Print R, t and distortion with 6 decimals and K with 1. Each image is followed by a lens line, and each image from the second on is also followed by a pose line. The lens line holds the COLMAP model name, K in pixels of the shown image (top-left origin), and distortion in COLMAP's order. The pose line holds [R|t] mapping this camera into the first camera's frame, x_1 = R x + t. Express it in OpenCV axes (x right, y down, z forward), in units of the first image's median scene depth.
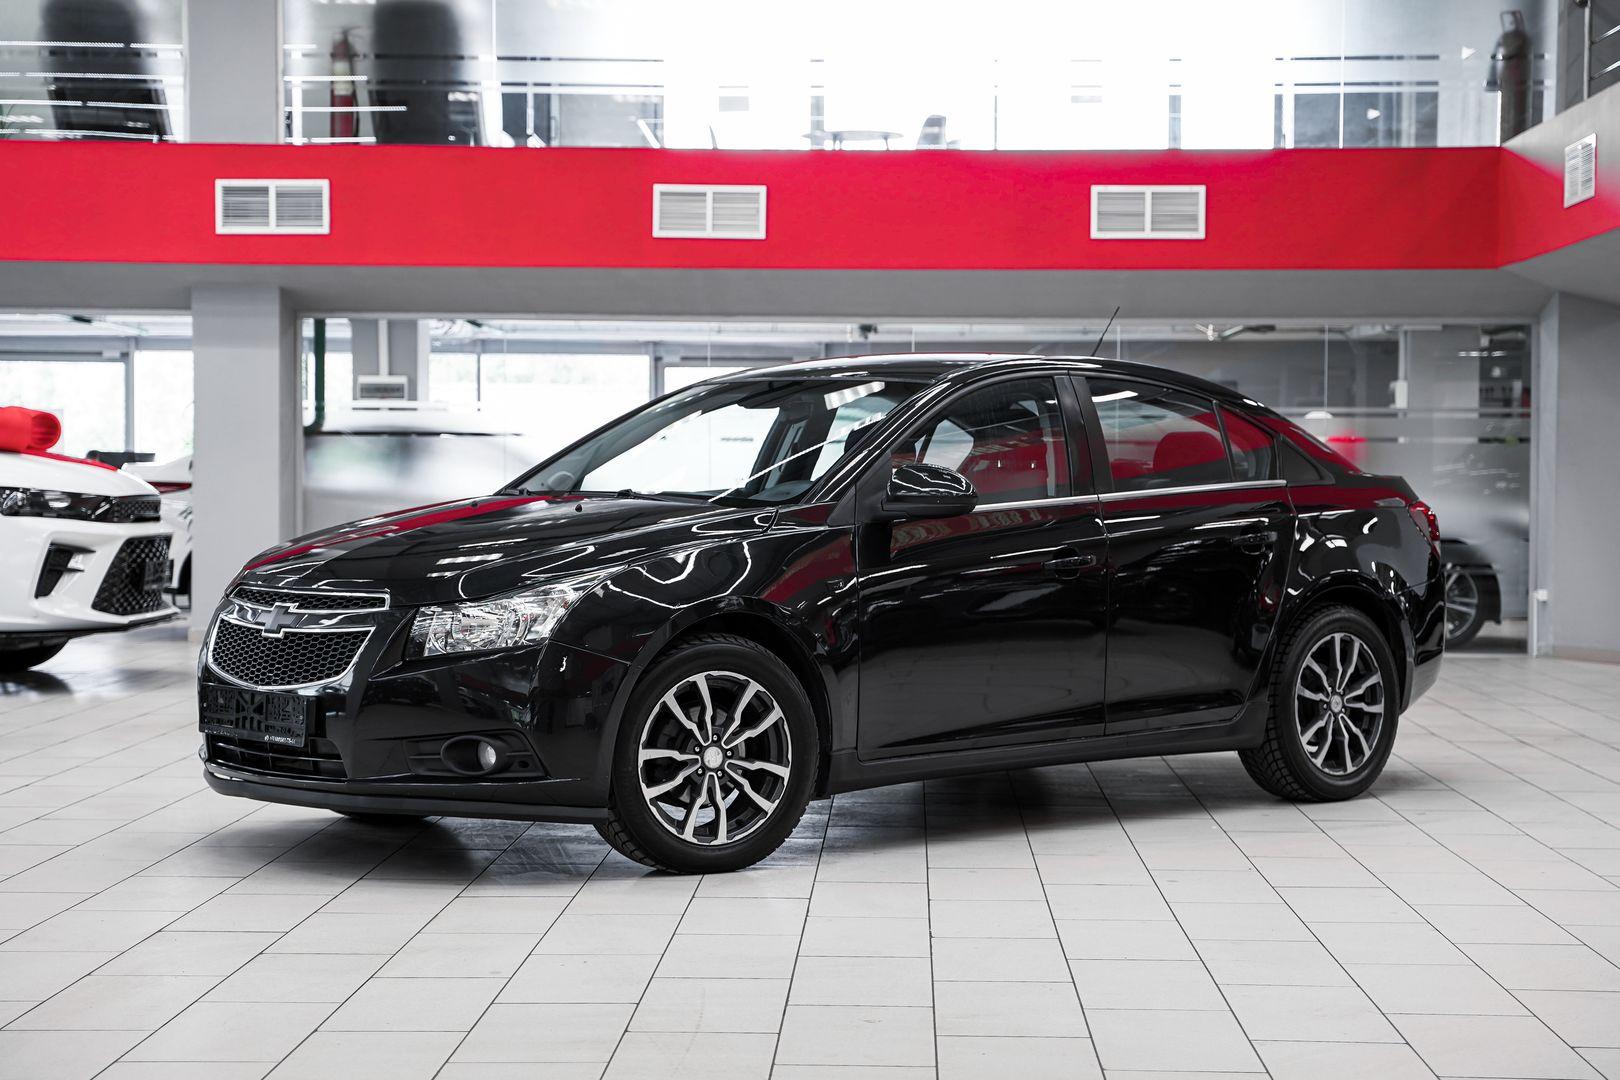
lens RADIAL K [[2838.6, 0, 840.8], [0, 2838.6, 532.9], [0, 0, 1]] dist [0.197860, 0.000000]
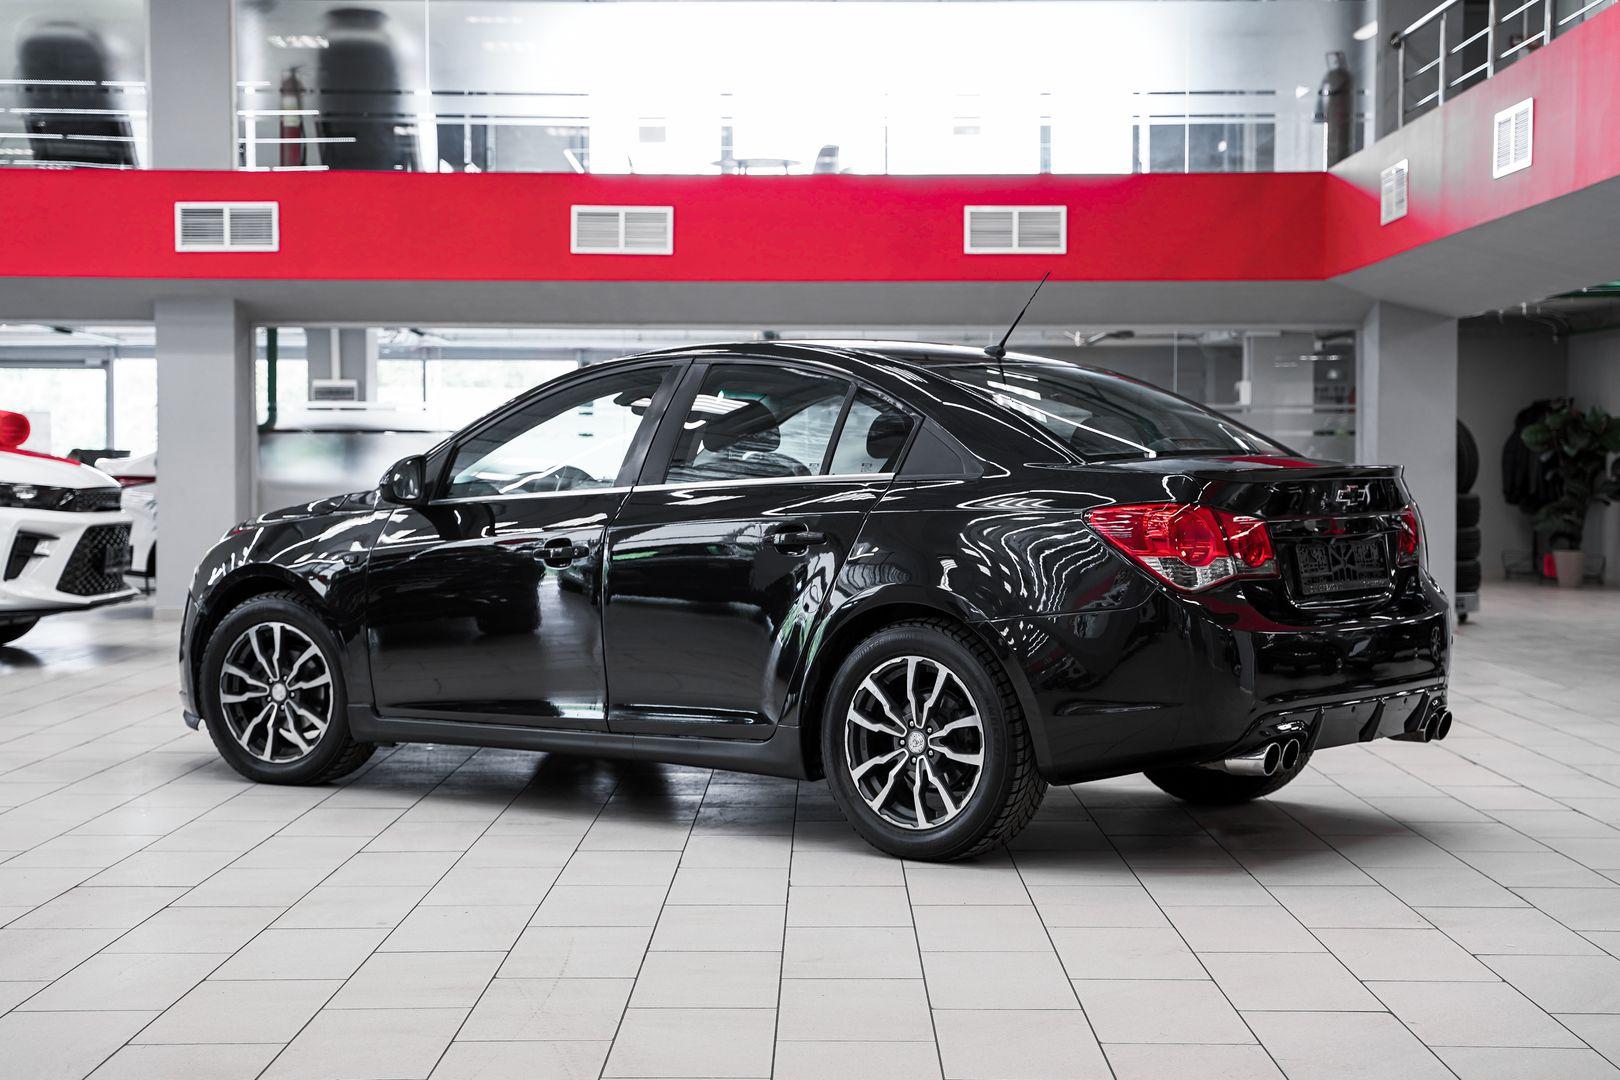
lens RADIAL K [[2518.6, 0, 818.1], [0, 2518.6, 525.6], [0, 0, 1]] dist [0.134432, 0.000000]
pose [[0.999756, -0.005241, 0.021467, 0.008645], [0.005190, 0.999984, 0.002412, 0.000557], [-0.021480, -0.002300, 0.999767, 0.012678]]
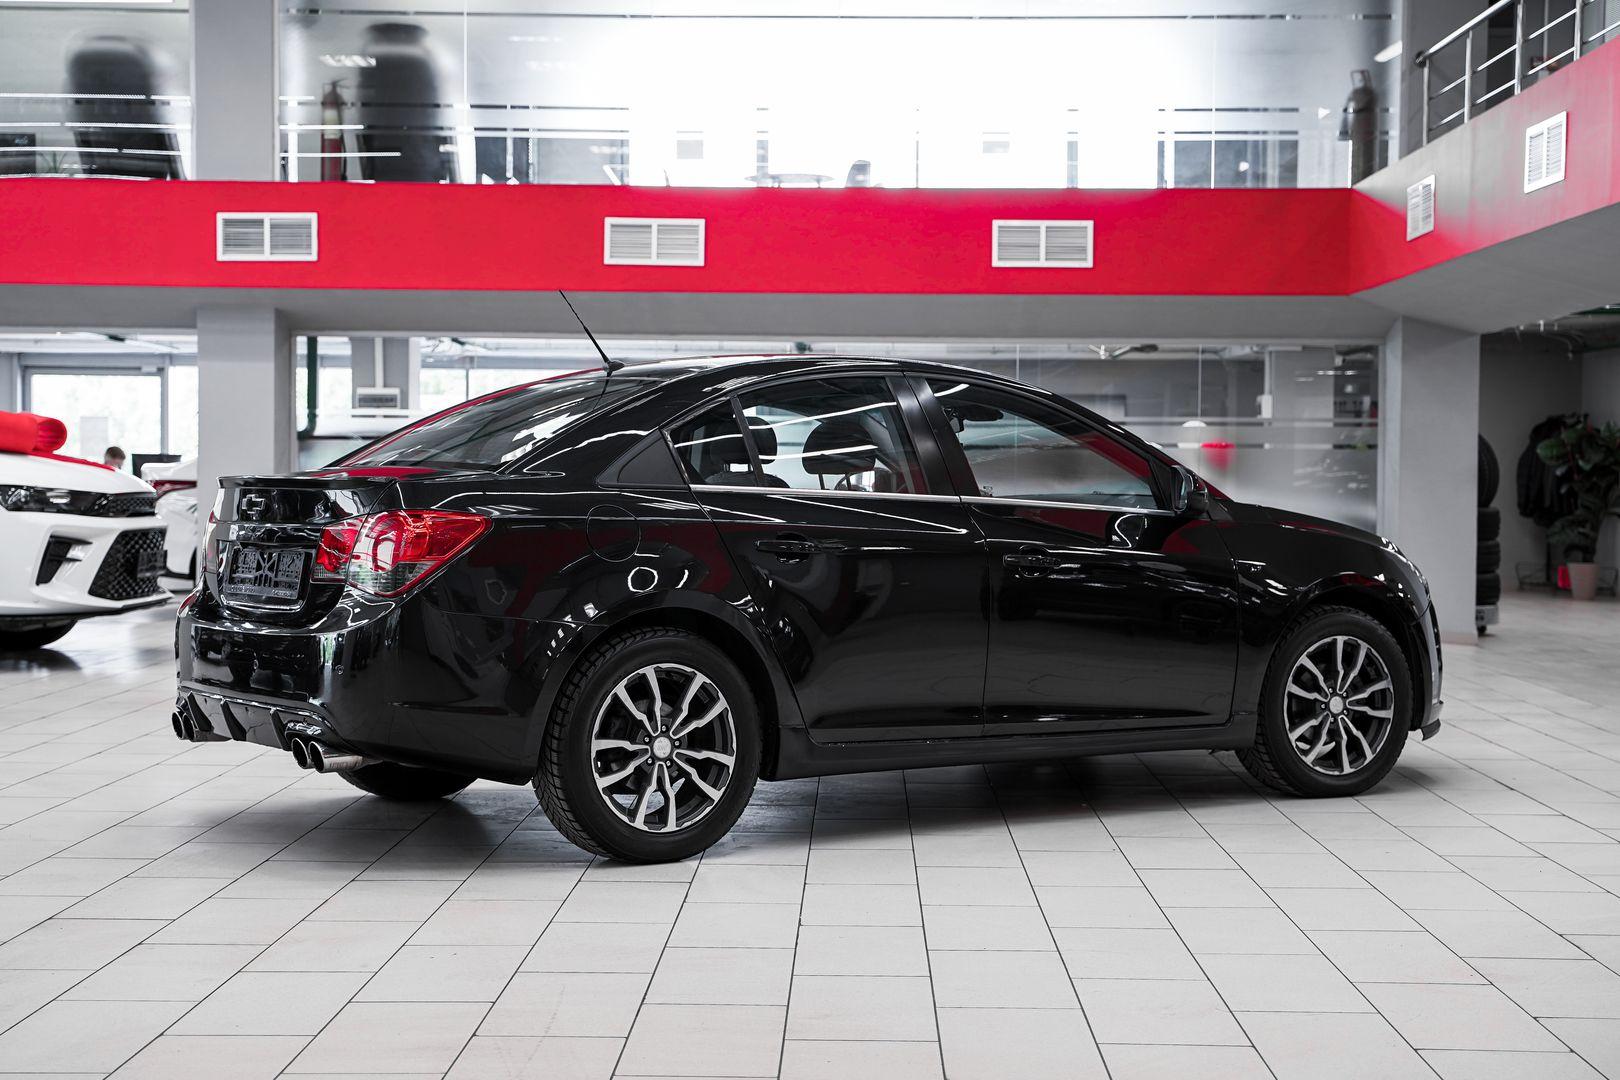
lens RADIAL K [[2394.0, 0, 817.4], [0, 2394.0, 529.9], [0, 0, 1]] dist [0.098610, 0.000000]
pose [[0.999973, 0.002252, 0.007014, 0.012045], [-0.002271, 0.999994, 0.002715, -0.001486], [-0.007008, -0.002731, 0.999972, 0.049781]]
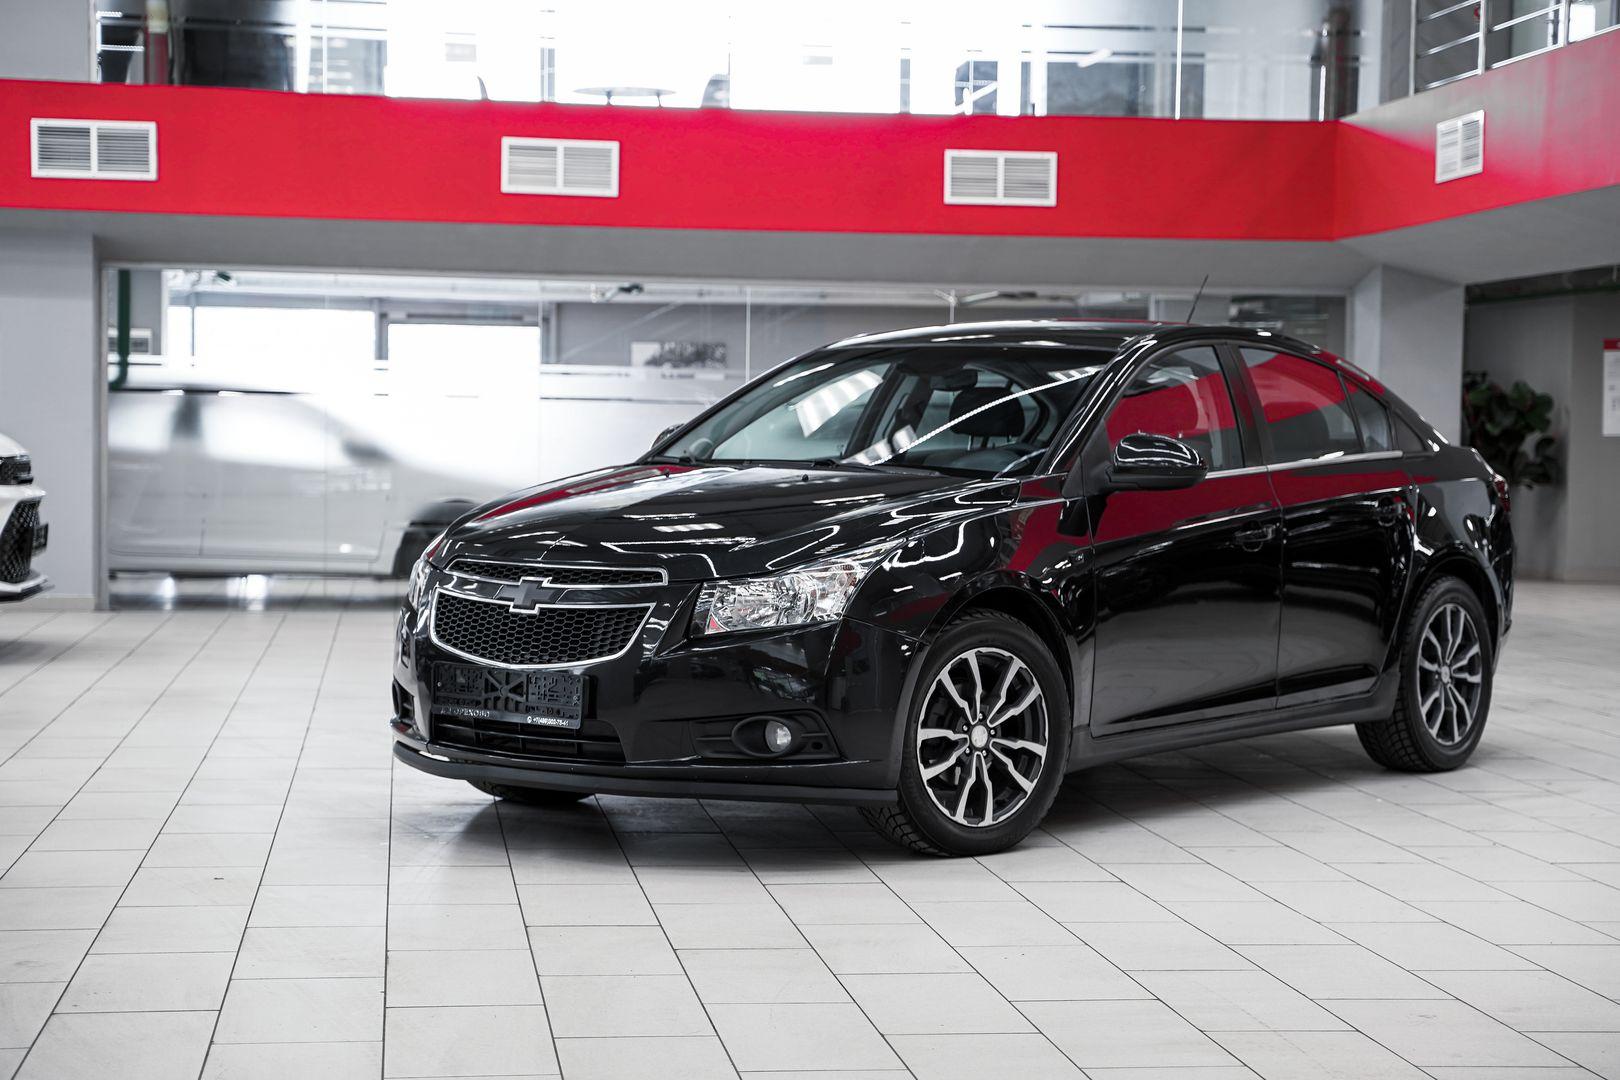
lens RADIAL K [[2818.8, 0, 818.6], [0, 2818.8, 540.8], [0, 0, 1]] dist [0.224443, 0.000000]
pose [[0.987762, 0.001213, 0.155963, -0.109679], [-0.003897, 0.999849, 0.016906, -0.001708], [-0.155919, -0.017307, 0.987618, 0.025682]]
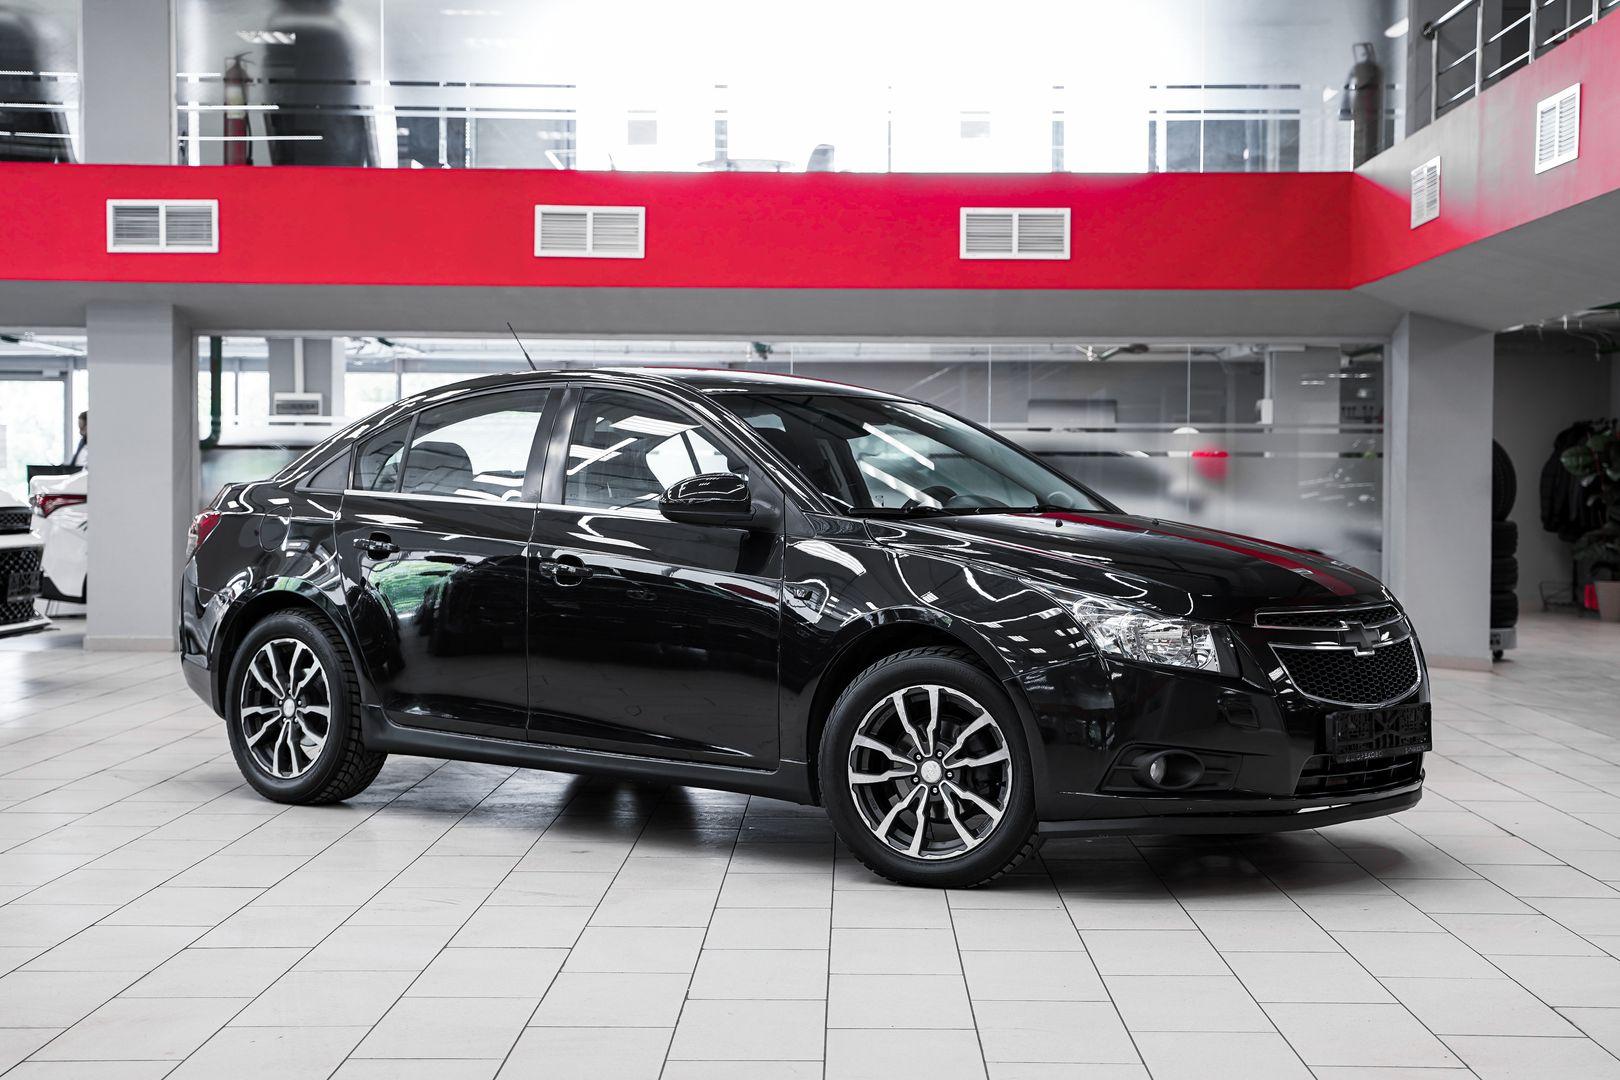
lens RADIAL K [[2568.7, 0, 819.0], [0, 2568.7, 545.7], [0, 0, 1]] dist [0.124378, 0.000000]
pose [[0.999903, 0.000086, 0.013894, 0.023683], [-0.000118, 0.999997, 0.002289, -0.001584], [-0.013894, -0.002290, 0.999901, 0.068753]]
